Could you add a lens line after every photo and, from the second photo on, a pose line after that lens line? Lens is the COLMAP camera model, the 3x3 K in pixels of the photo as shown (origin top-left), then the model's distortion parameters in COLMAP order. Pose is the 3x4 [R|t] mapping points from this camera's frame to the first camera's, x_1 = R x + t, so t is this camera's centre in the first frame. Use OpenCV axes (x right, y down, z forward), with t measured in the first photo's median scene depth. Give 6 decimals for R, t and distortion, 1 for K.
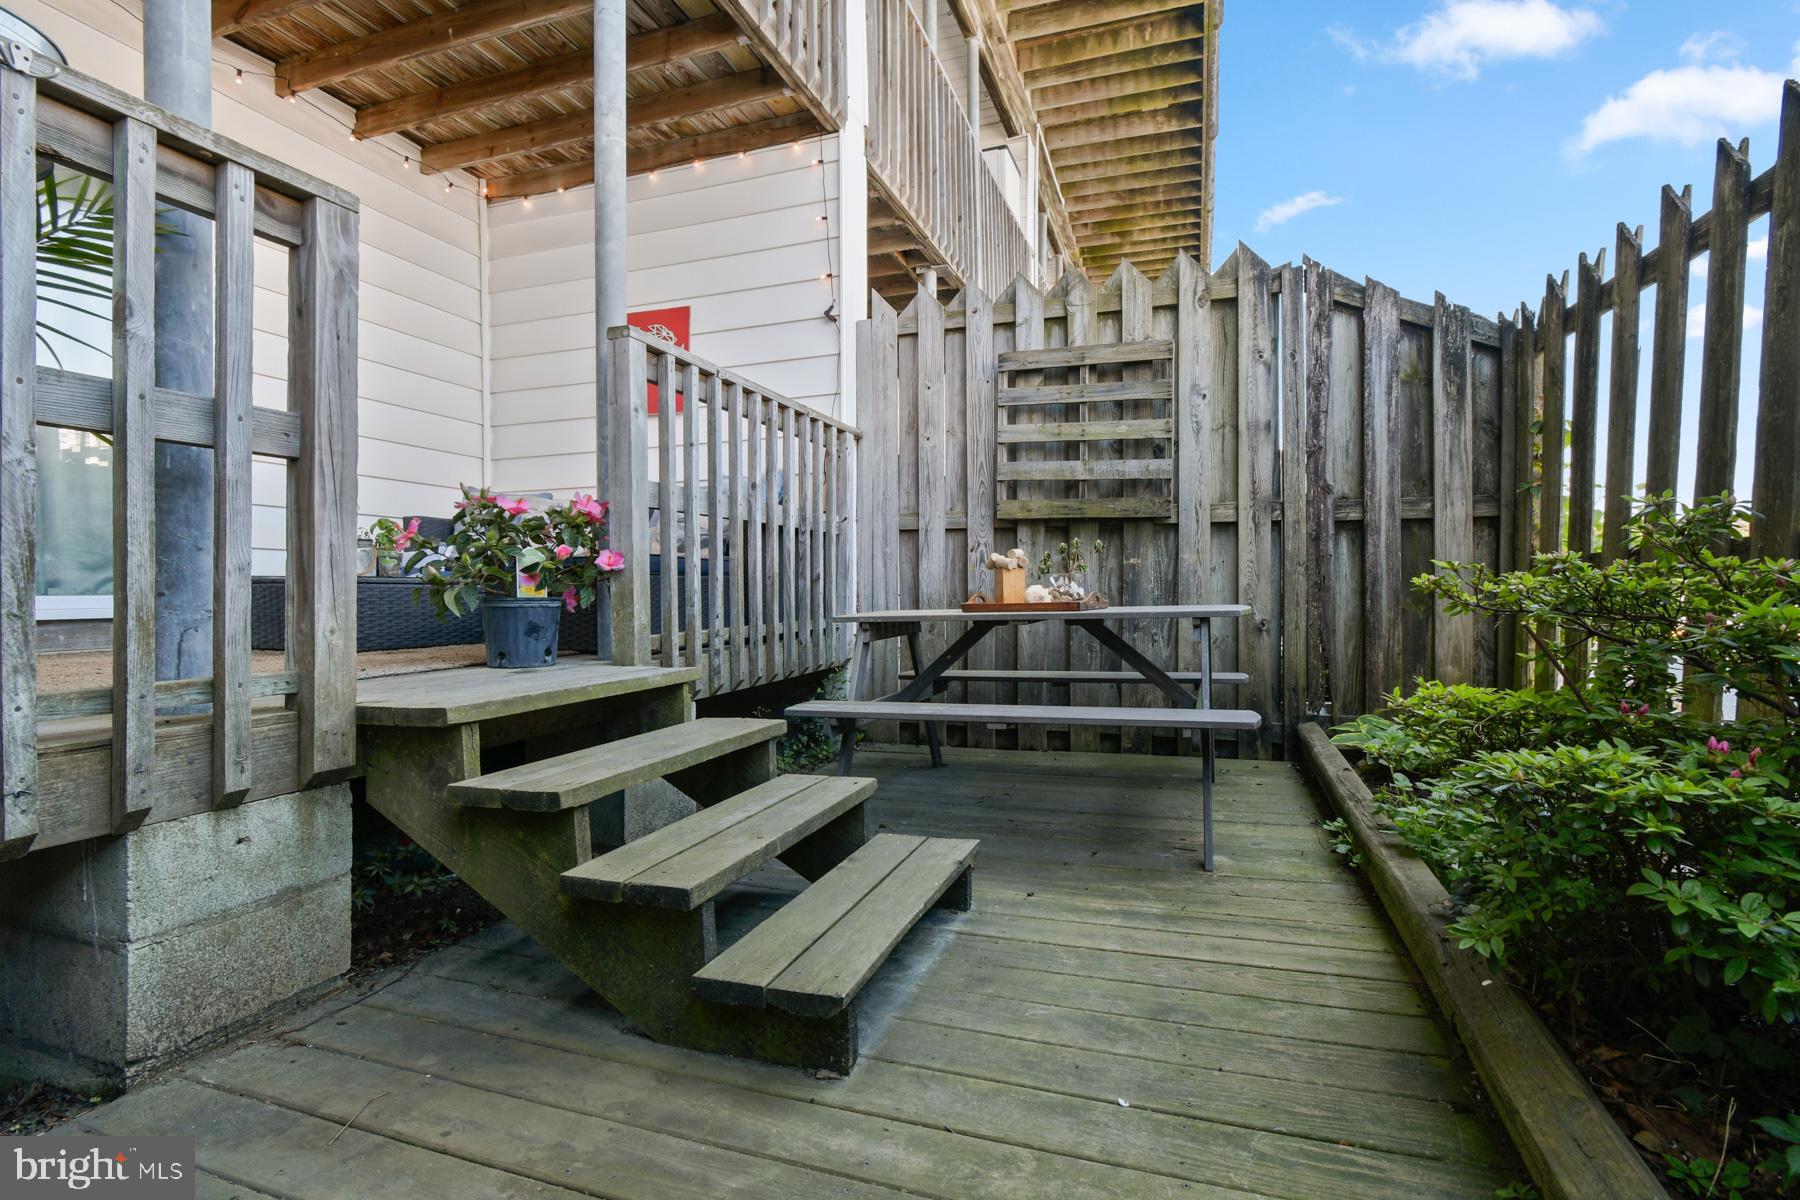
lens RADIAL K [[831.8, 0, 900.0], [0, 831.8, 600.0], [0, 0, 1]] dist [0.001118, 0.000182]
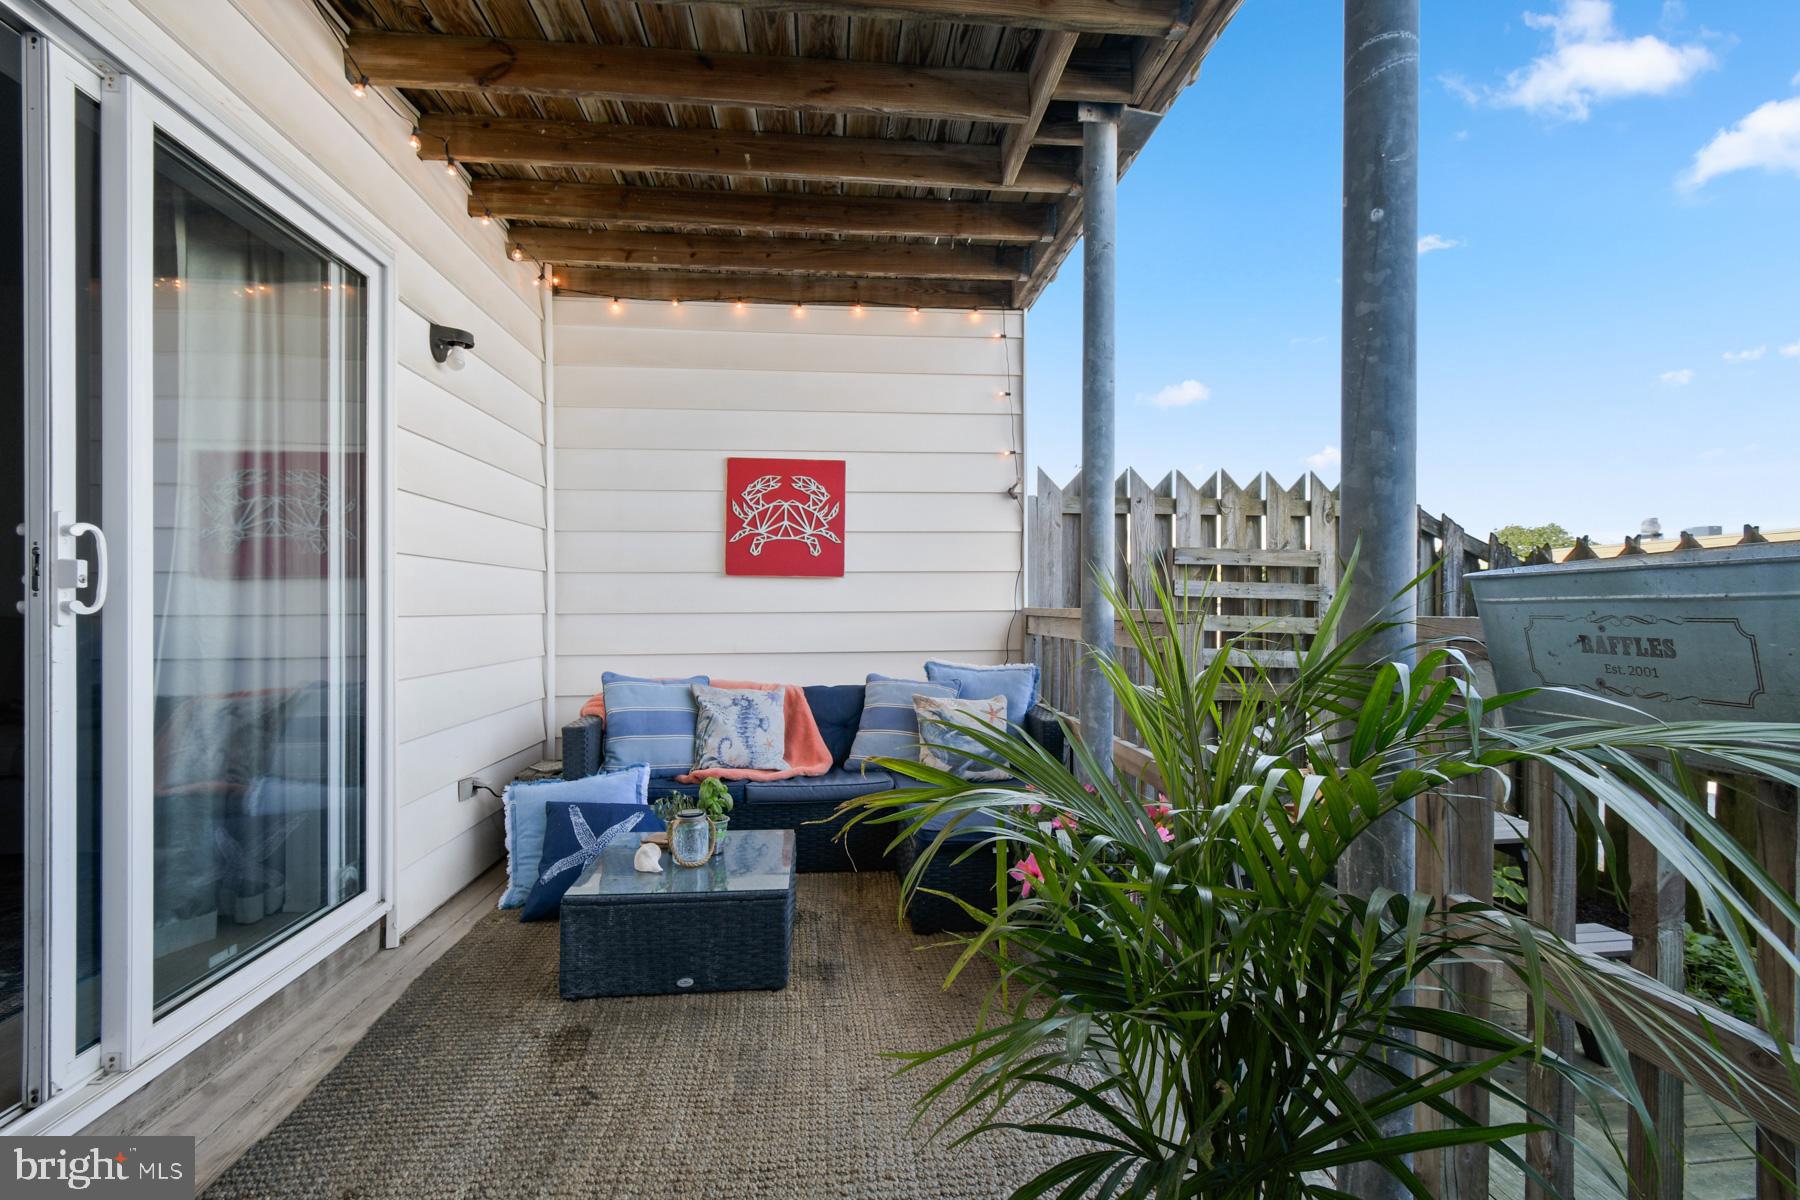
lens RADIAL K [[804.0, 0, 897.2], [0, 804.0, 606.1], [0, 0, 1]] dist [0.000717, -0.000099]
pose [[0.906718, 0.002340, 0.421731, -0.672269], [0.003827, 0.999898, -0.013777, -0.213916], [-0.421720, 0.014106, 0.906616, 0.212227]]
